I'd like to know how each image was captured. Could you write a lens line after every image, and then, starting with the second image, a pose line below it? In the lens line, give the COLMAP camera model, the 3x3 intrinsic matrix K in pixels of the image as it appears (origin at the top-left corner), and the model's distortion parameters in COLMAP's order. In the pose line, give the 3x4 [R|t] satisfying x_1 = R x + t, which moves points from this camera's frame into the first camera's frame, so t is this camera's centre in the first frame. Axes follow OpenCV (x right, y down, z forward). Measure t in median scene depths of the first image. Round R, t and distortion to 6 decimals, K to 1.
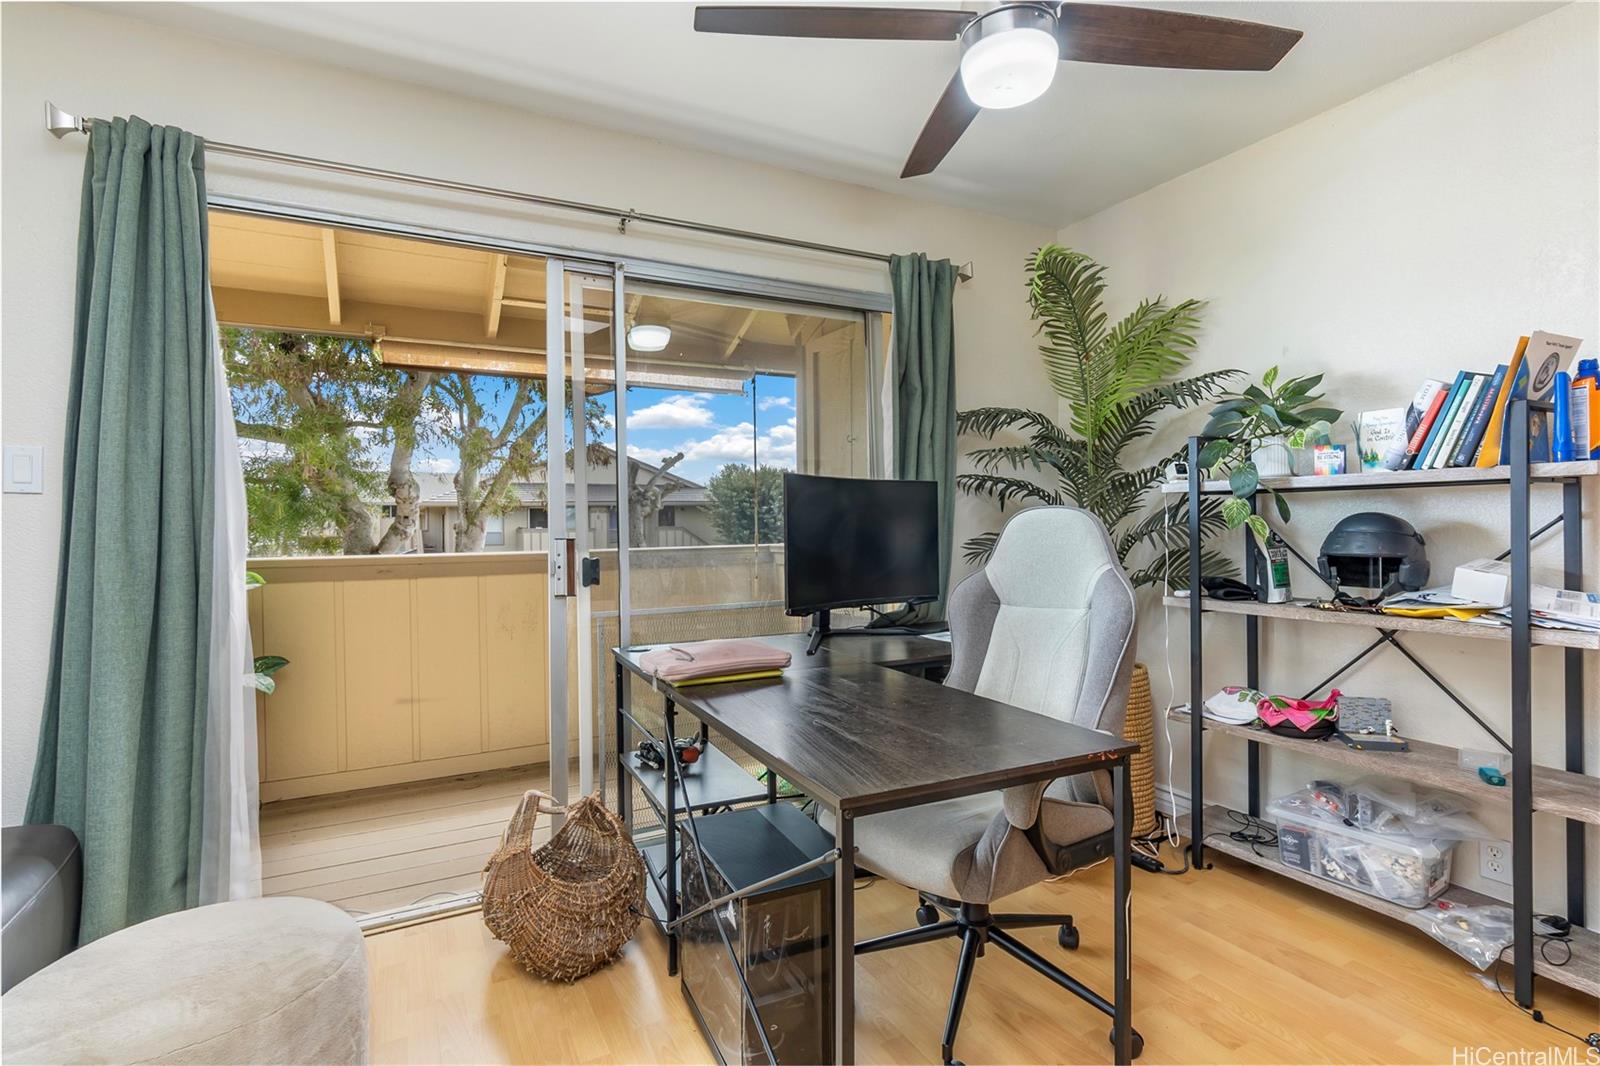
lens RADIAL K [[781.4, 0, 772.7], [0, 781.4, 528.5], [0, 0, 1]] dist [0.002085, 0.000350]
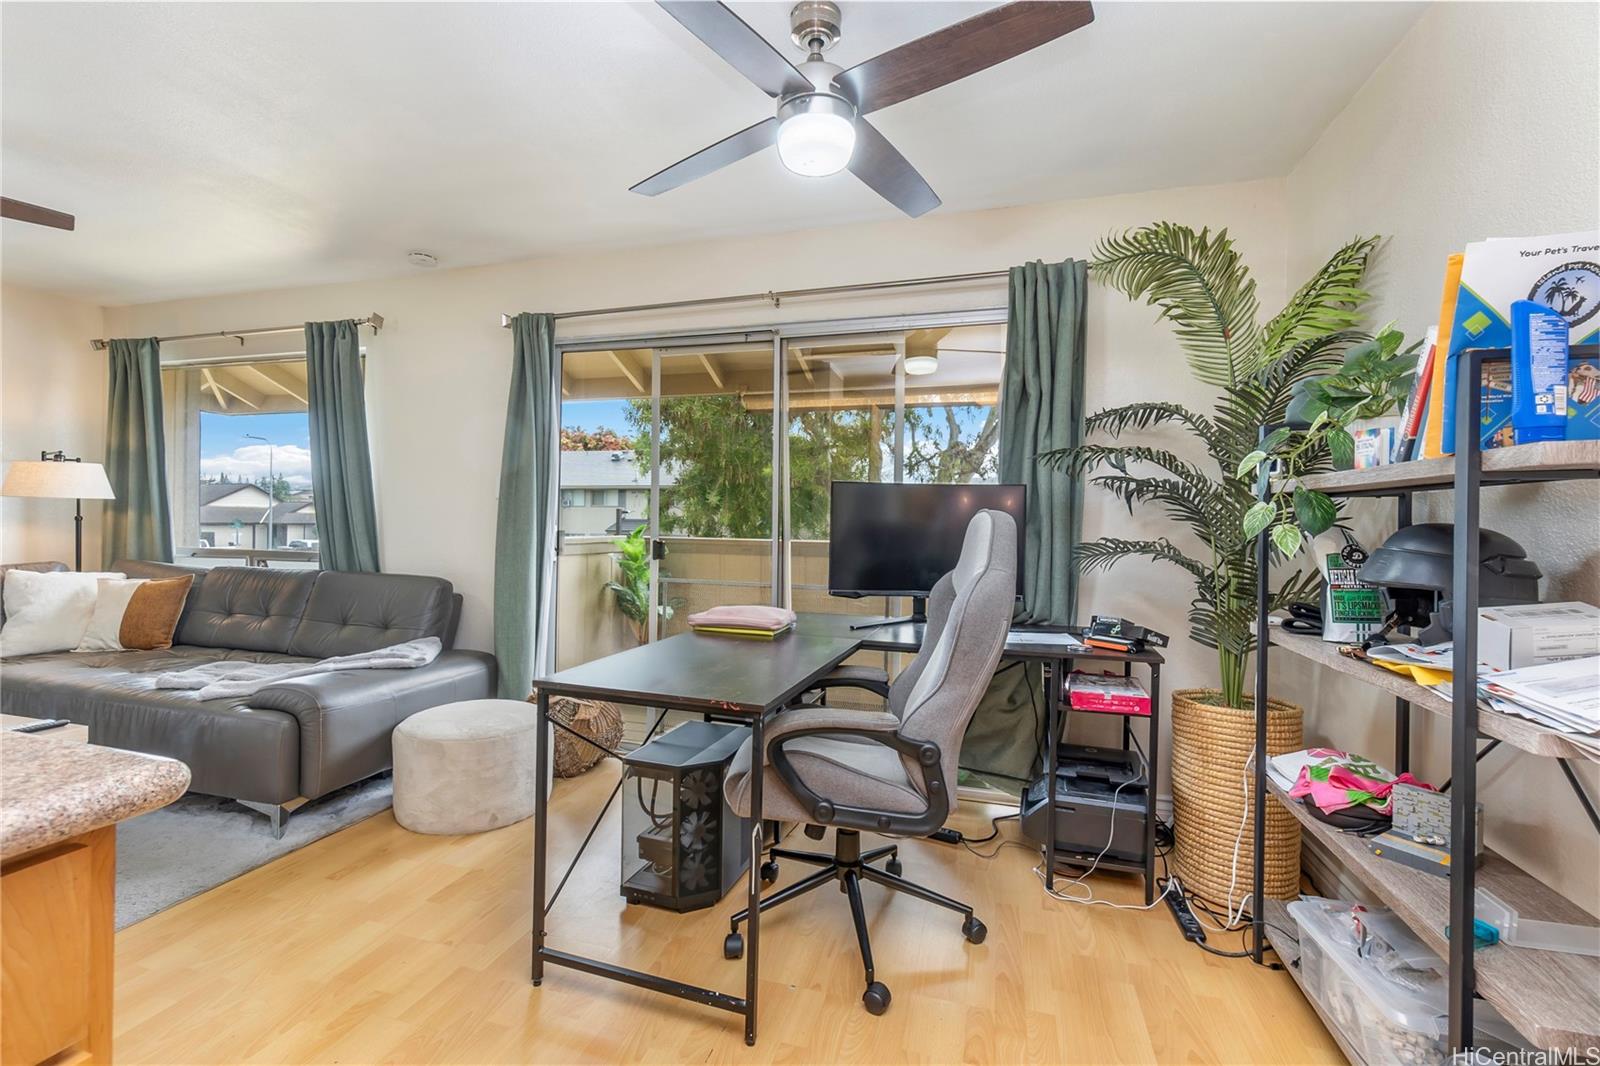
lens RADIAL K [[695.5, 0, 777.8], [0, 695.5, 522.9], [0, 0, 1]] dist [-0.002489, -0.000745]
pose [[0.720849, 0.019725, -0.692812, 0.790965], [-0.023414, 0.999717, 0.004102, -0.009670], [0.692697, 0.013265, 0.721107, 0.160959]]
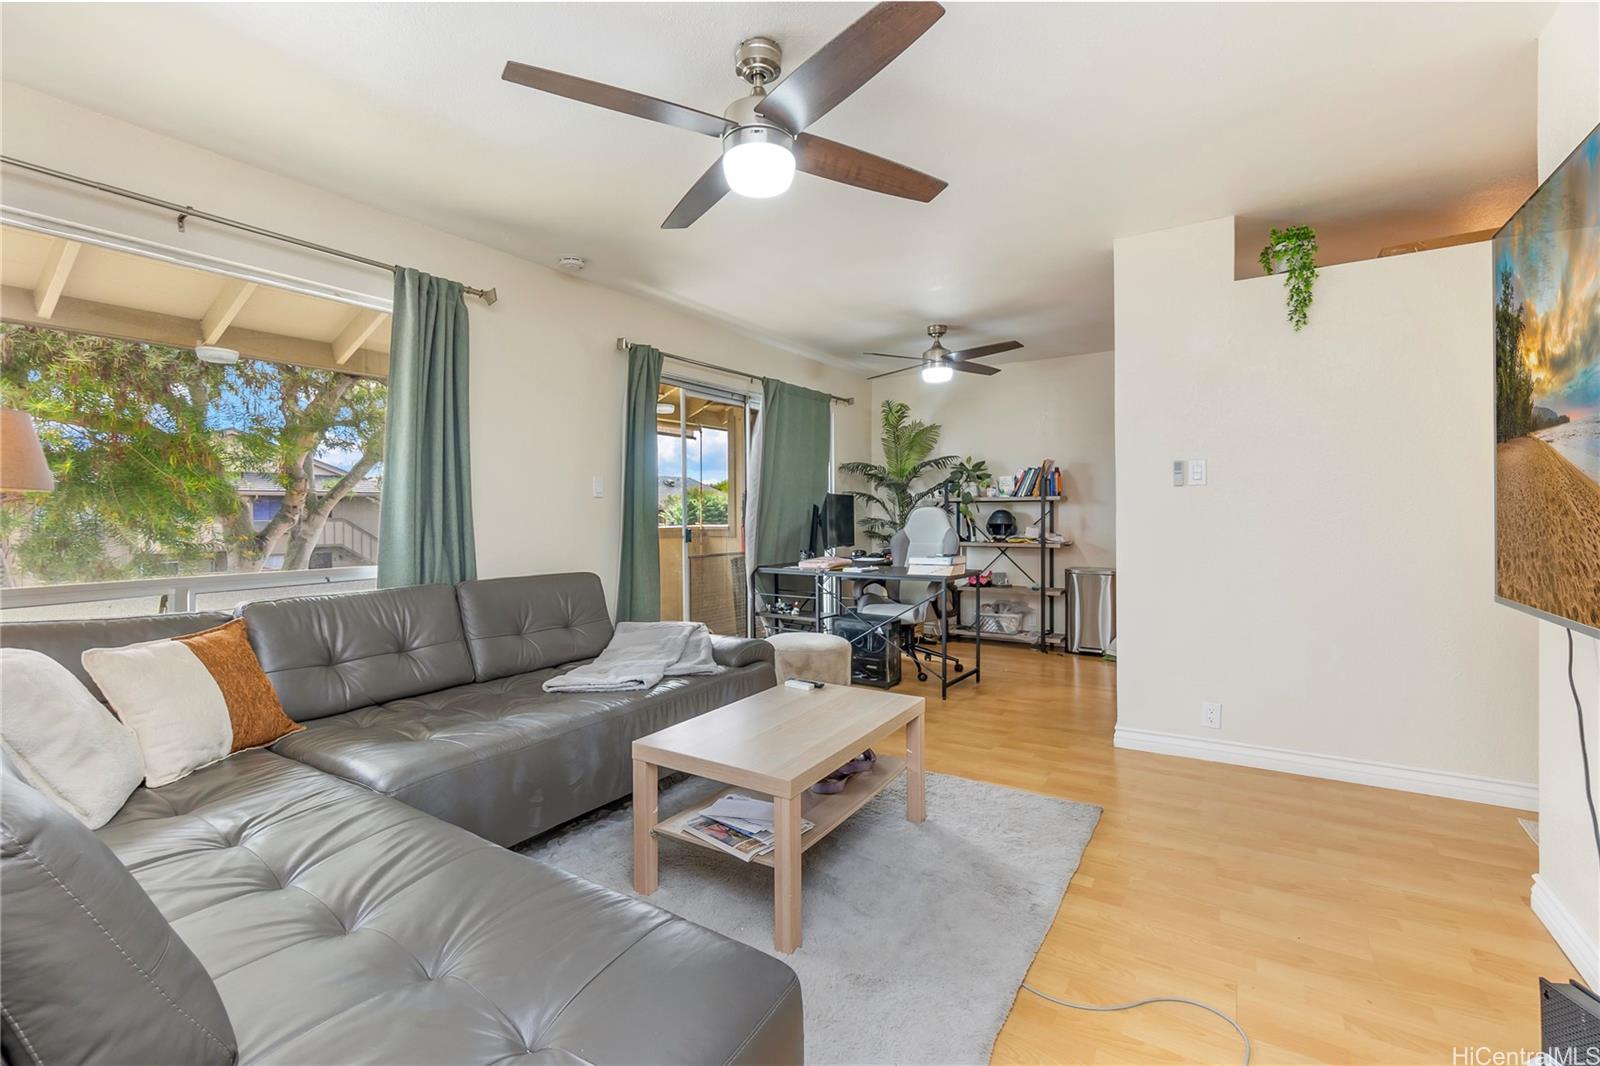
lens RADIAL K [[695.5, 0, 777.8], [0, 695.5, 522.9], [0, 0, 1]] dist [-0.002489, -0.000745]
pose [[0.874885, -0.003159, 0.484321, -1.327820], [0.001603, 0.999992, 0.003627, 0.019478], [-0.484329, -0.002397, 0.874883, -0.955709]]
